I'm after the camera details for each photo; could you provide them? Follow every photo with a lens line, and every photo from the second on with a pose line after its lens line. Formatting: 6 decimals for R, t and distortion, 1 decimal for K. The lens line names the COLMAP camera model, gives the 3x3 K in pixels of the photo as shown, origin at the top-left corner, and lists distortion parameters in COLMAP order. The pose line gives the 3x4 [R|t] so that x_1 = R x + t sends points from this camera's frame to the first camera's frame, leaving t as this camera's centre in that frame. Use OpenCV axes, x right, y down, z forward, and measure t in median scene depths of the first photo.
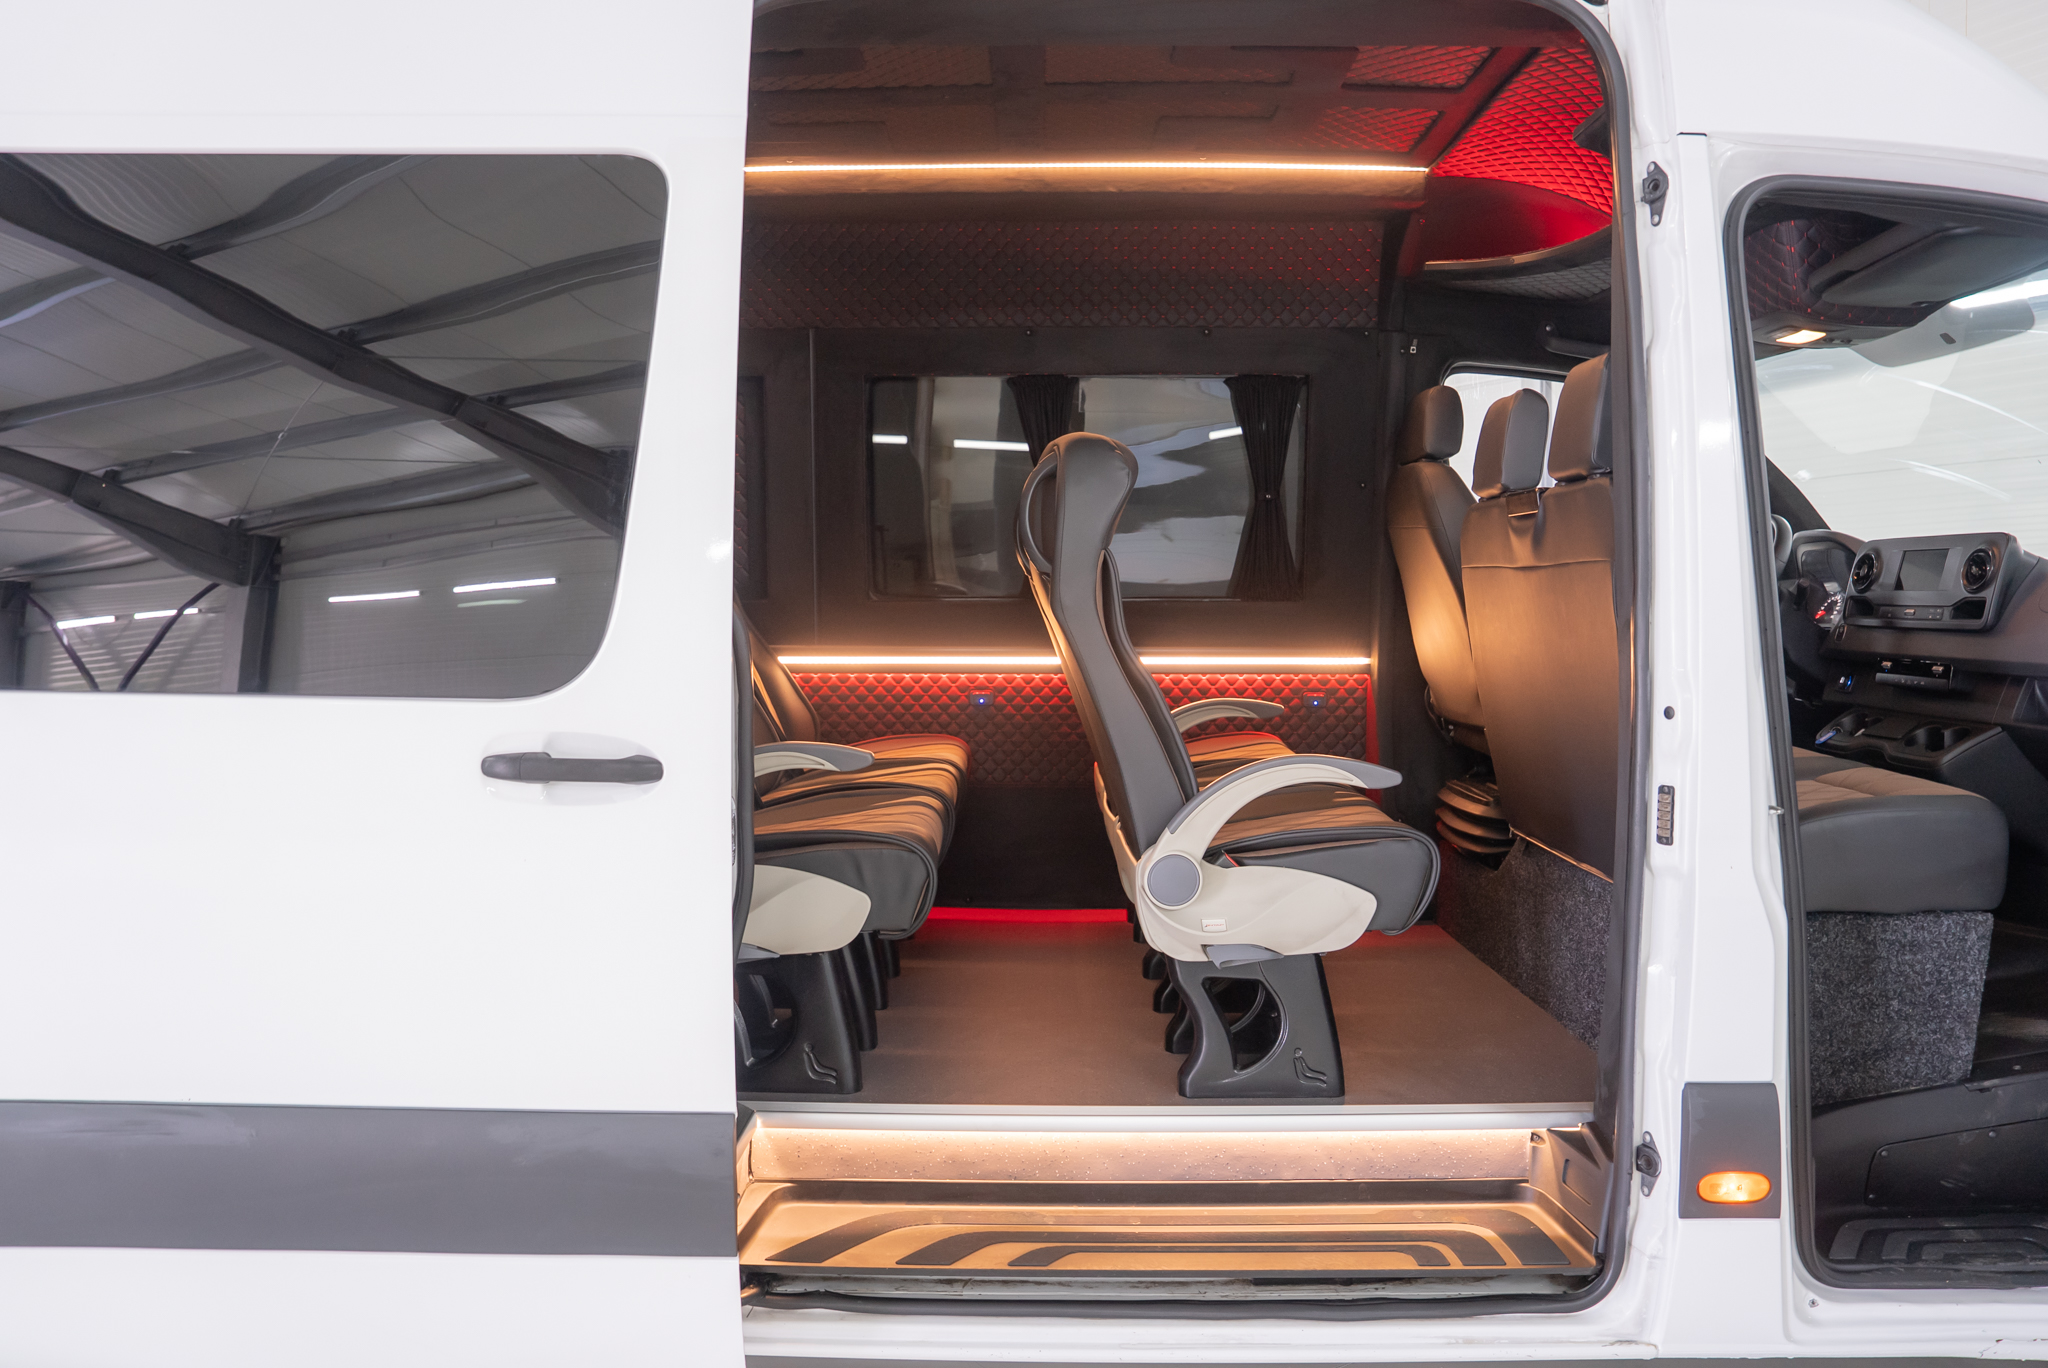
lens RADIAL K [[1414.5, 0, 1015.0], [0, 1414.5, 689.7], [0, 0, 1]] dist [-0.117447, 0.086168]
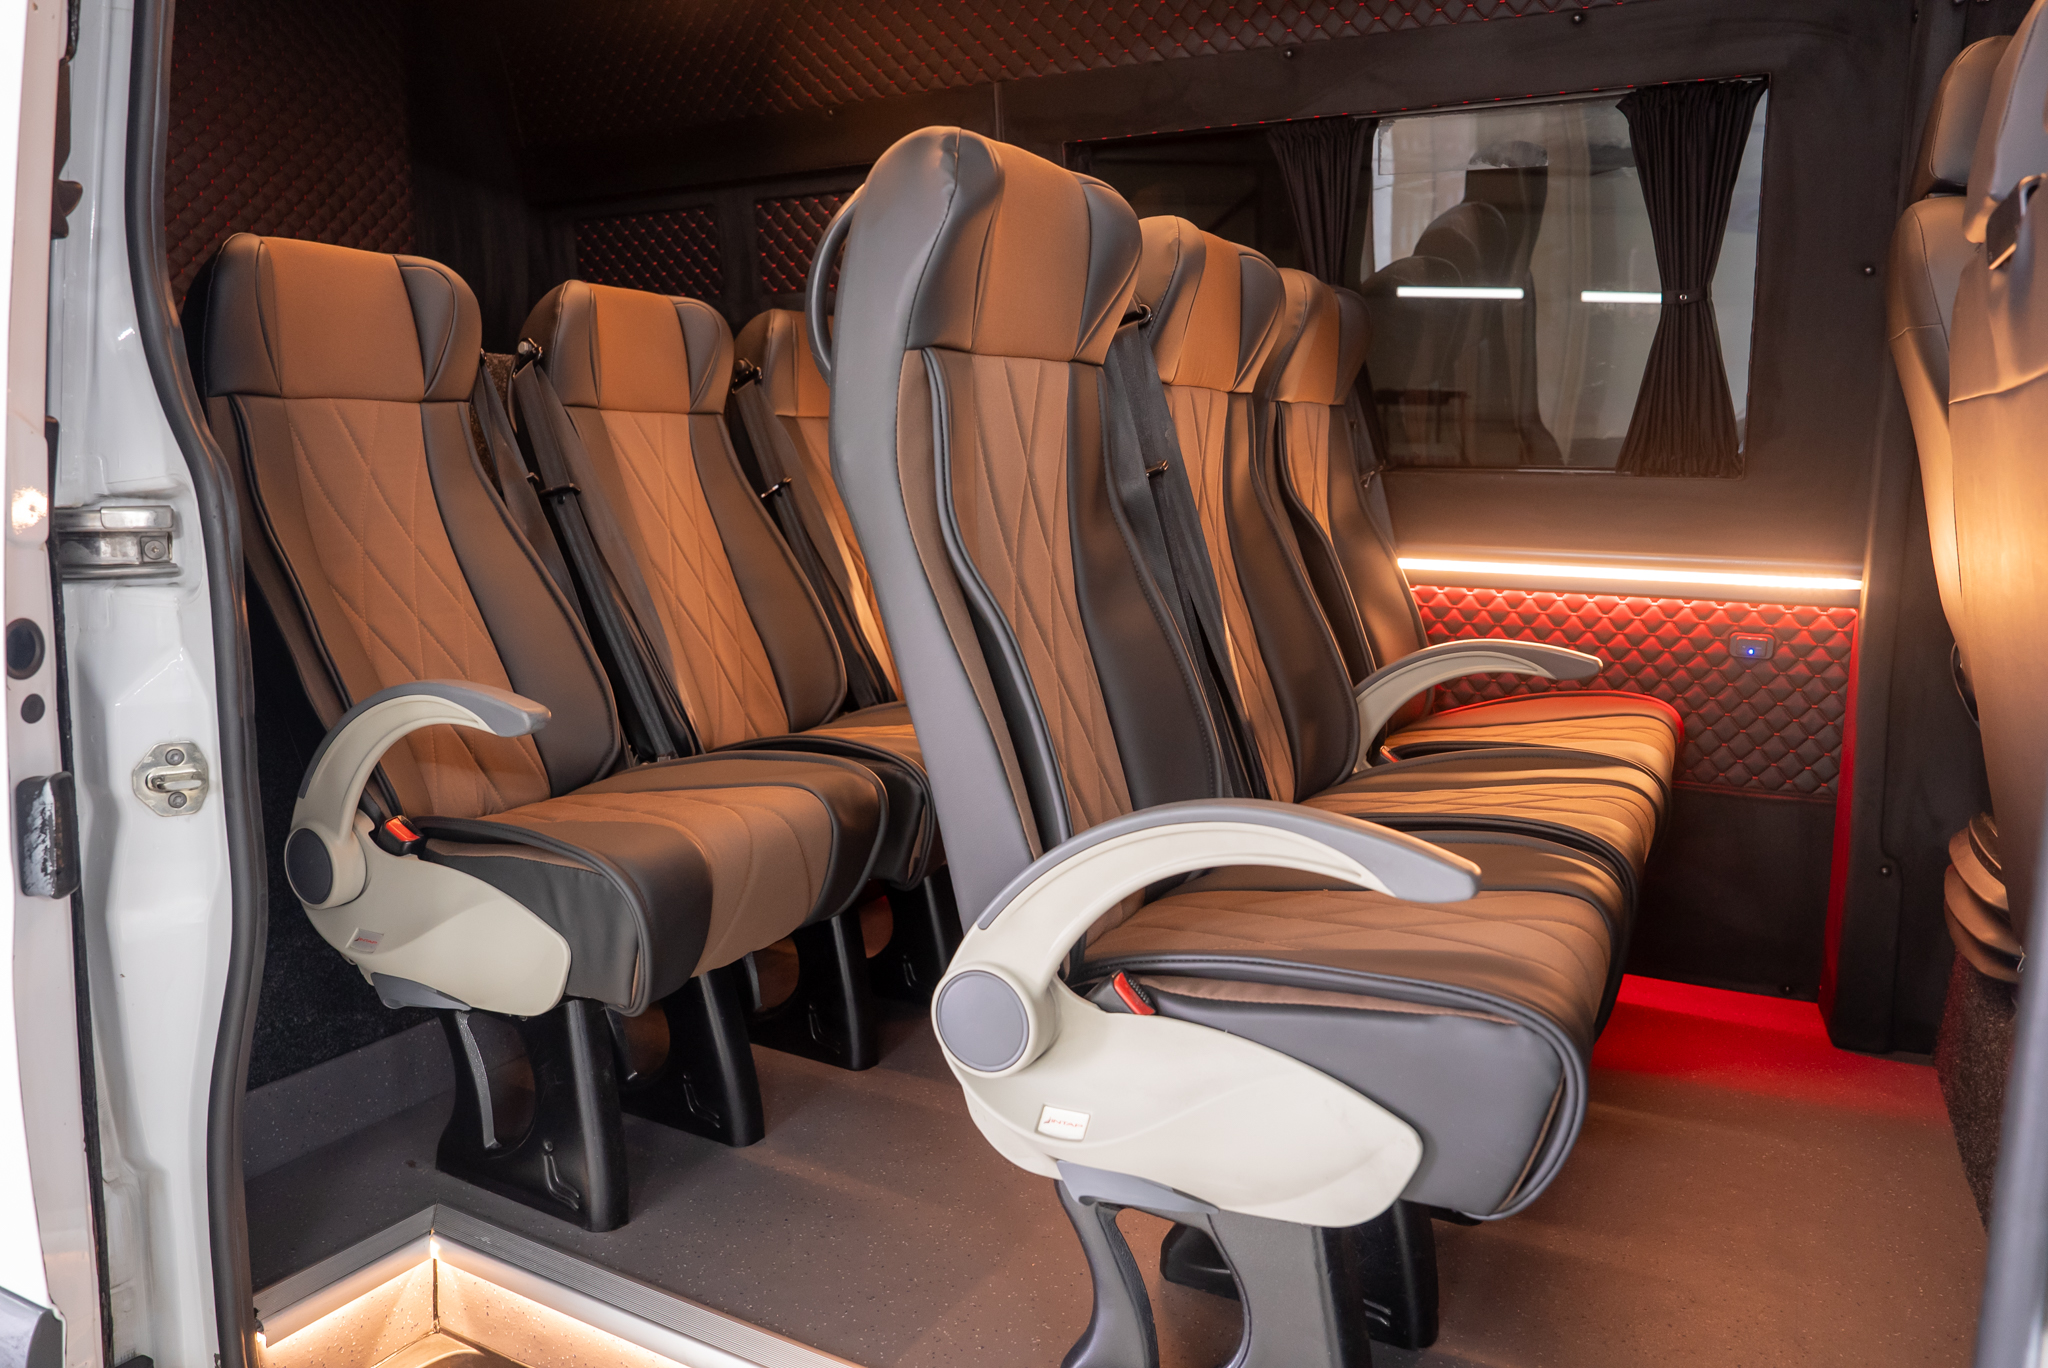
lens RADIAL K [[1411.9, 0, 1009.2], [0, 1411.9, 684.1], [0, 0, 1]] dist [-0.114633, 0.079876]
pose [[0.884678, 0.080680, -0.459168, 0.322632], [-0.042000, 0.994699, 0.093856, -0.028798], [0.464307, -0.063748, 0.883377, 0.547396]]
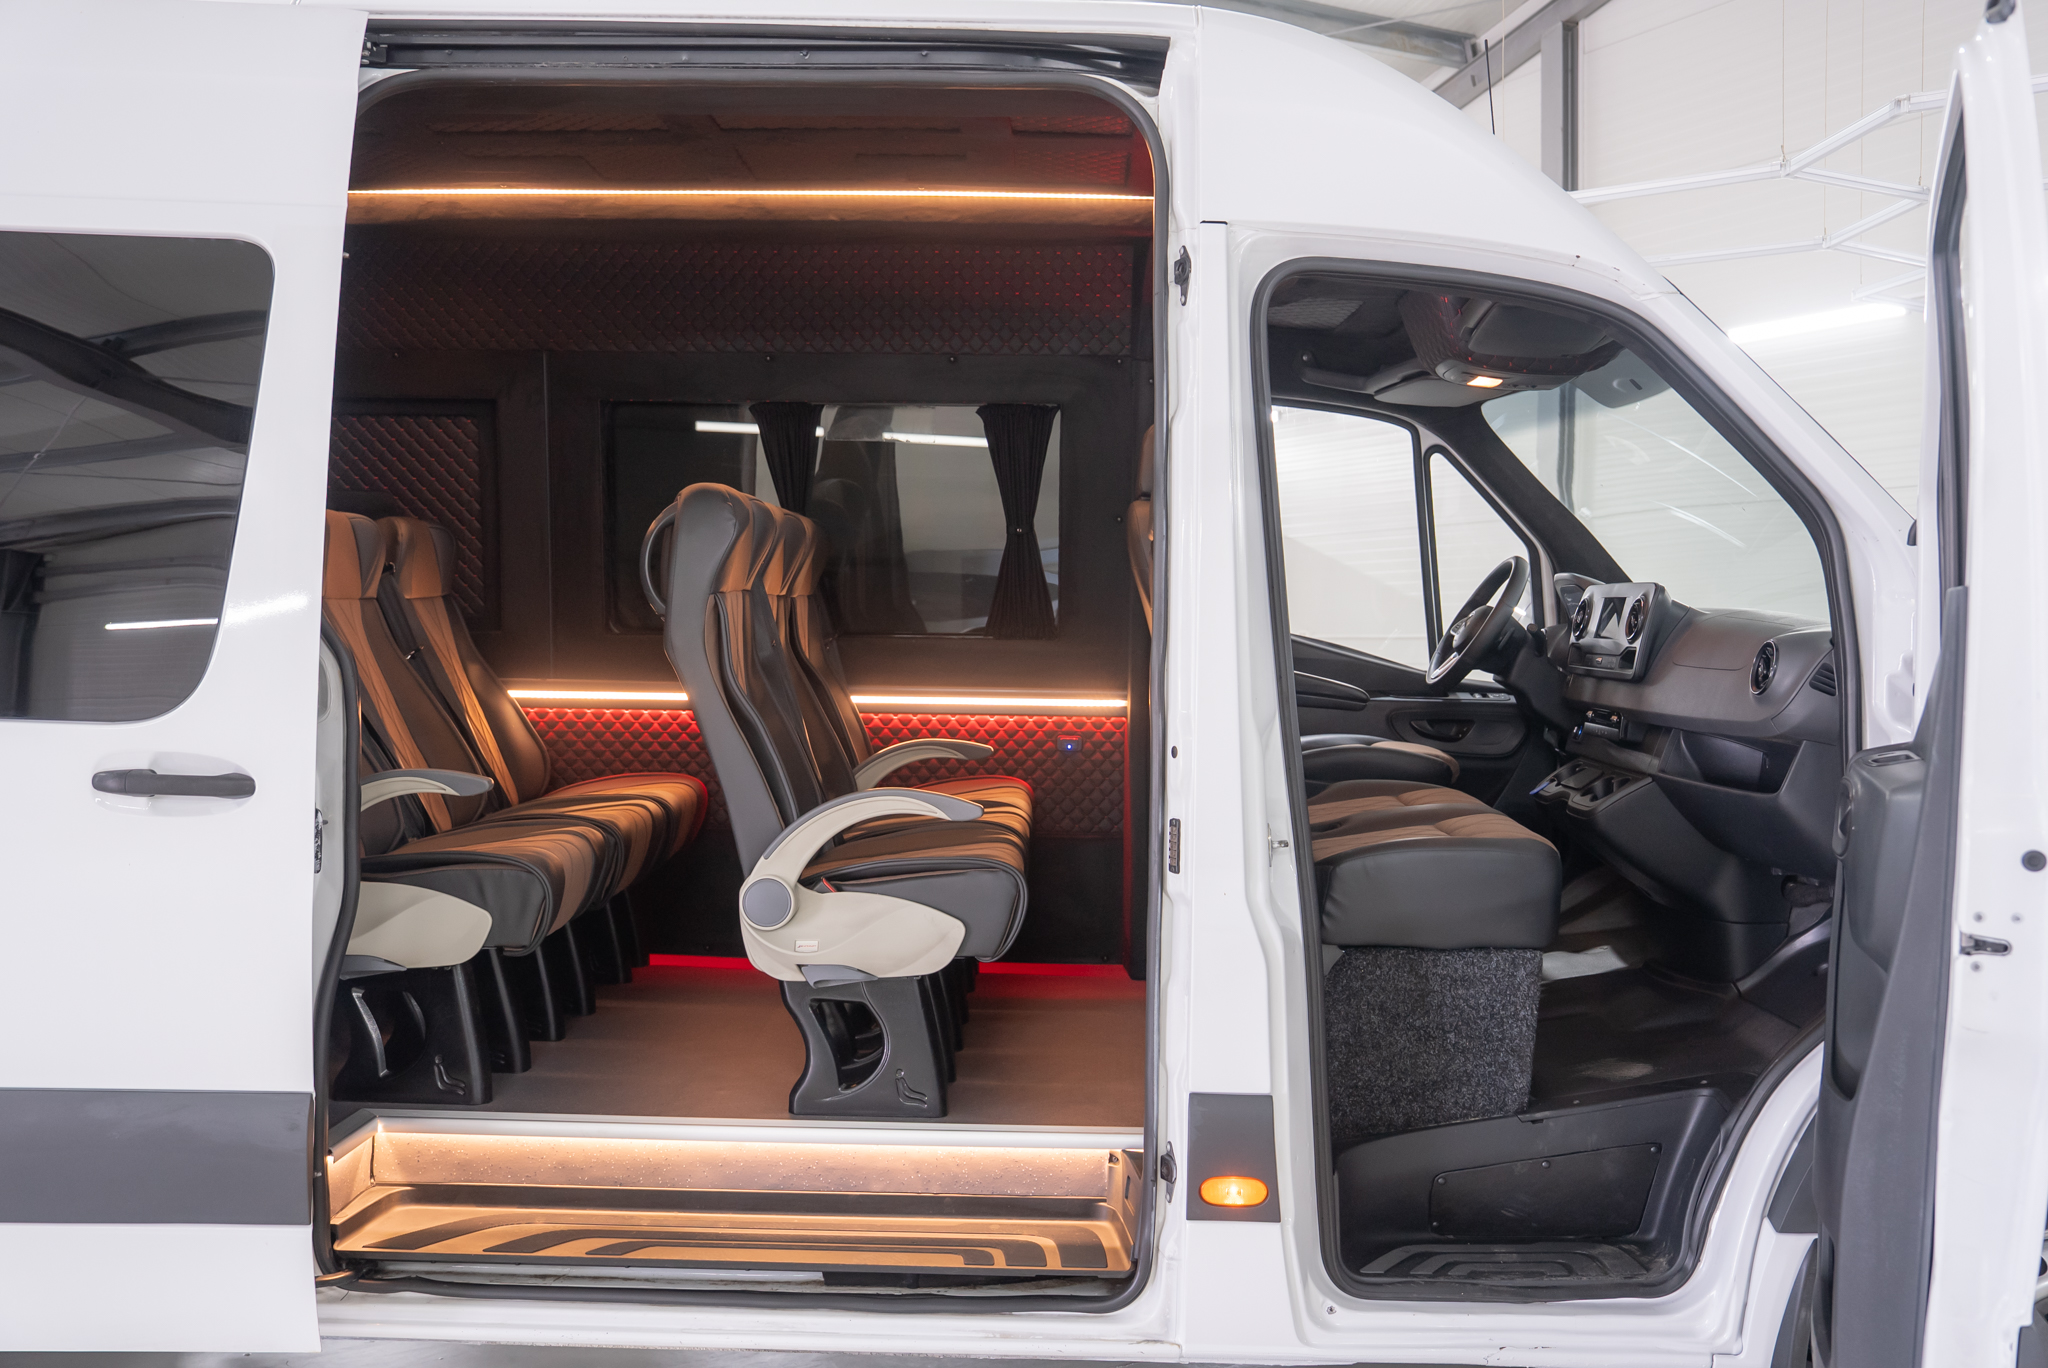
lens RADIAL K [[1813.5, 0, 1017.8], [0, 1813.5, 703.0], [0, 0, 1]] dist [-0.026077, 0.020898]
pose [[0.999850, 0.014746, -0.009092, 0.299318], [-0.014916, 0.999710, -0.018893, 0.005523], [0.008810, 0.019026, 0.999780, -0.366013]]
